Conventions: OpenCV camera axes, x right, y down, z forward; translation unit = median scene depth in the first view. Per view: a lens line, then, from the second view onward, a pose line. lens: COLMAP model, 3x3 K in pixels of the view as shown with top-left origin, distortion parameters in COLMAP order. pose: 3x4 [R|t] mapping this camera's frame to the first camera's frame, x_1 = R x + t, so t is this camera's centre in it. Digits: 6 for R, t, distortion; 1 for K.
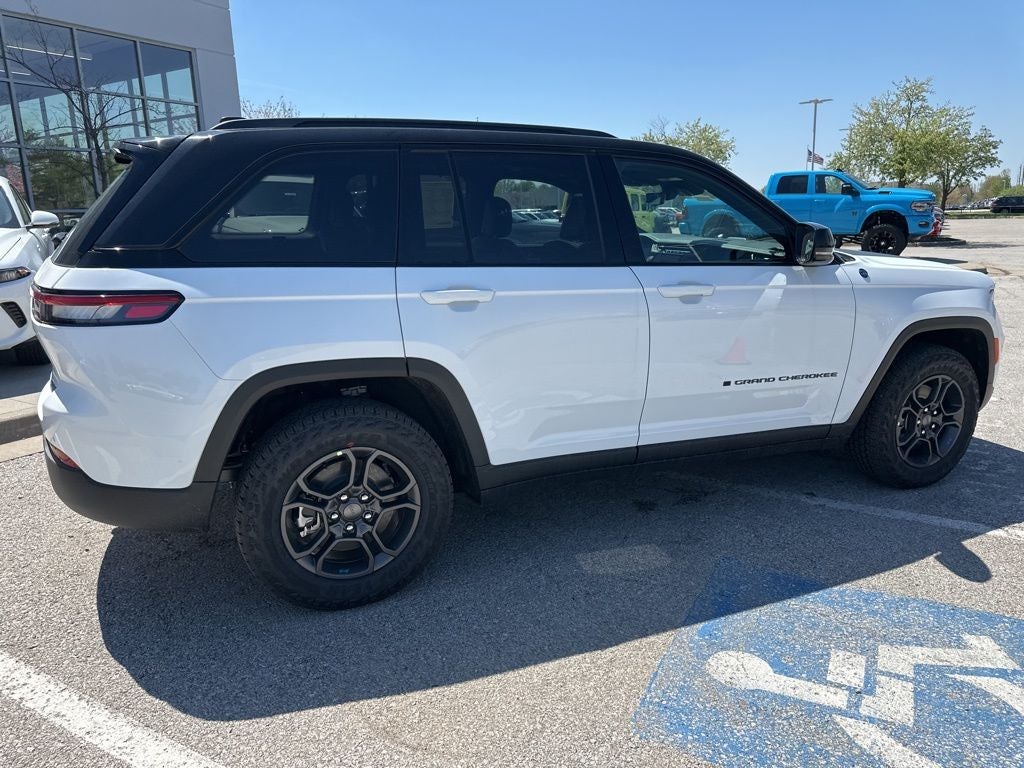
lens RADIAL K [[721.8, 0, 513.3], [0, 721.8, 381.3], [0, 0, 1]] dist [0.046825, -0.056849]
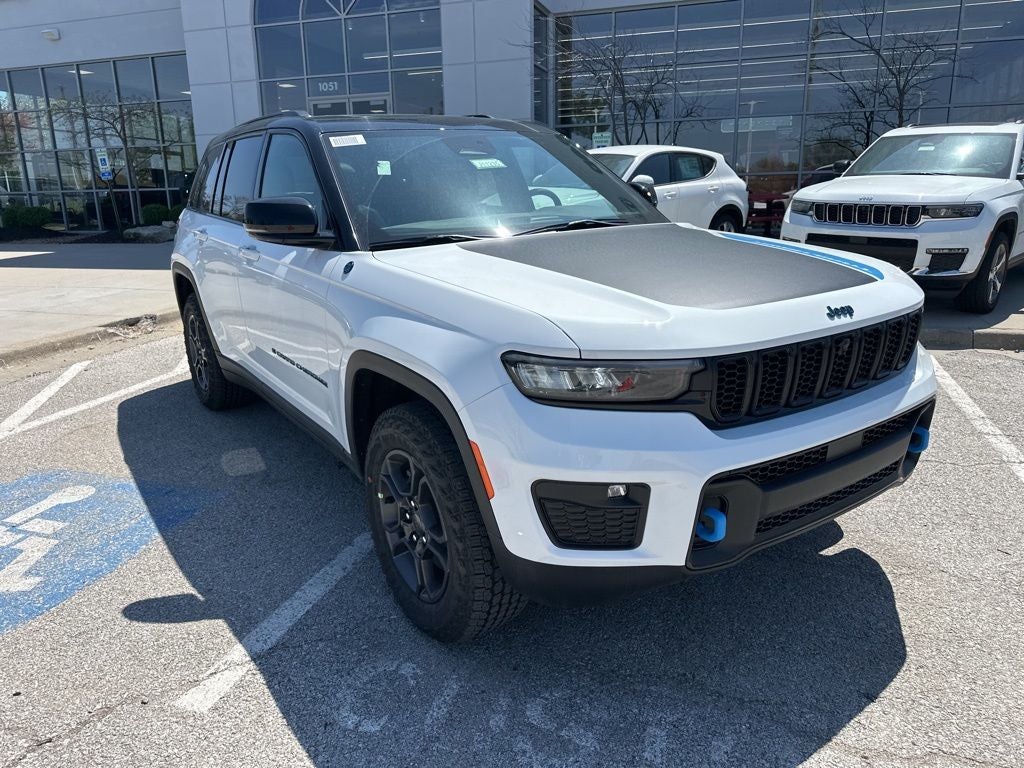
lens RADIAL K [[733.9, 0, 509.5], [0, 733.9, 372.3], [0, 0, 1]] dist [0.010700, -0.008276]
pose [[0.184761, 0.252580, -0.949772, 1.640896], [-0.208141, 0.954545, 0.213359, -0.314697], [0.960490, 0.158266, 0.228935, 1.308138]]
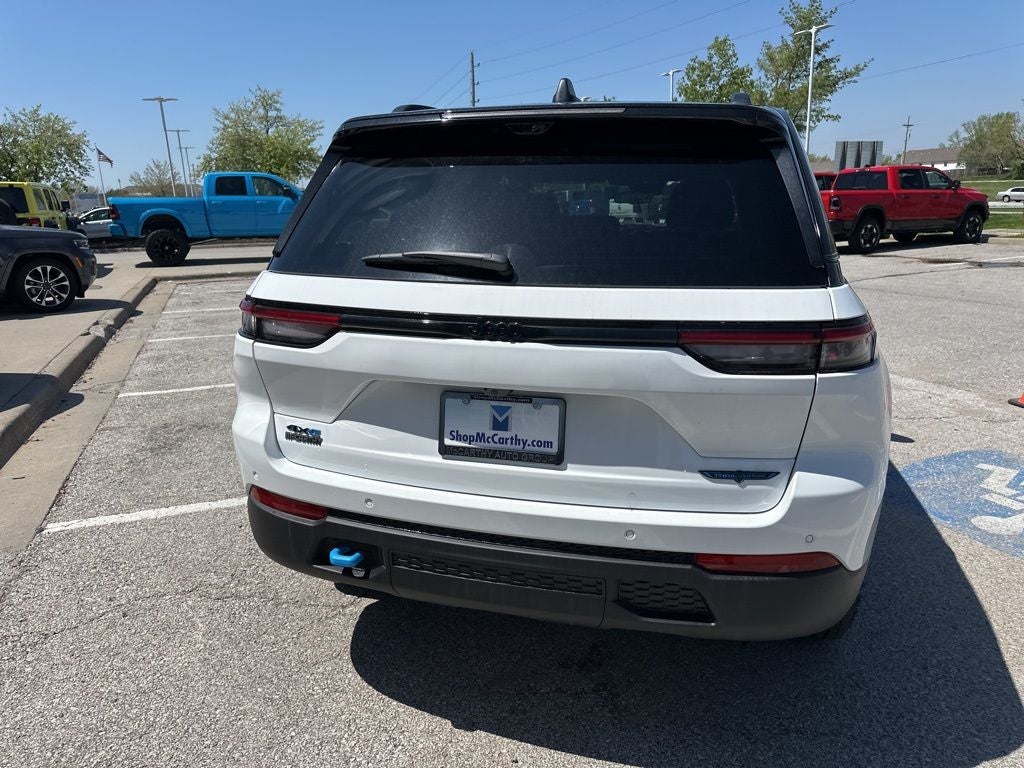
lens RADIAL K [[721.8, 0, 513.3], [0, 721.8, 381.3], [0, 0, 1]] dist [0.046825, -0.056849]
pose [[0.632071, -0.183953, 0.752760, -1.168976], [0.185761, 0.979060, 0.083276, -0.159227], [-0.752316, 0.087197, 0.653007, 0.673558]]
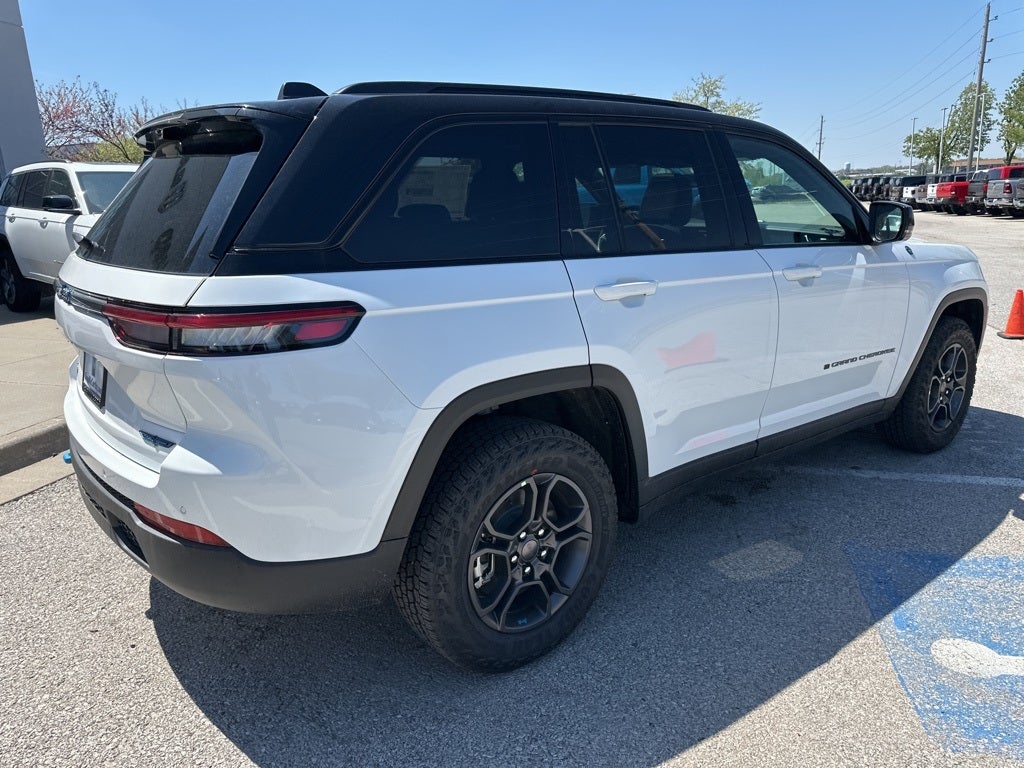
lens RADIAL K [[723.1, 0, 517.7], [0, 723.1, 380.9], [0, 0, 1]] dist [0.047155, -0.051355]
pose [[0.964015, -0.080142, 0.253482, -0.432584], [0.077763, 0.996783, 0.019408, -0.035098], [-0.254222, 0.001002, 0.967145, 0.181096]]
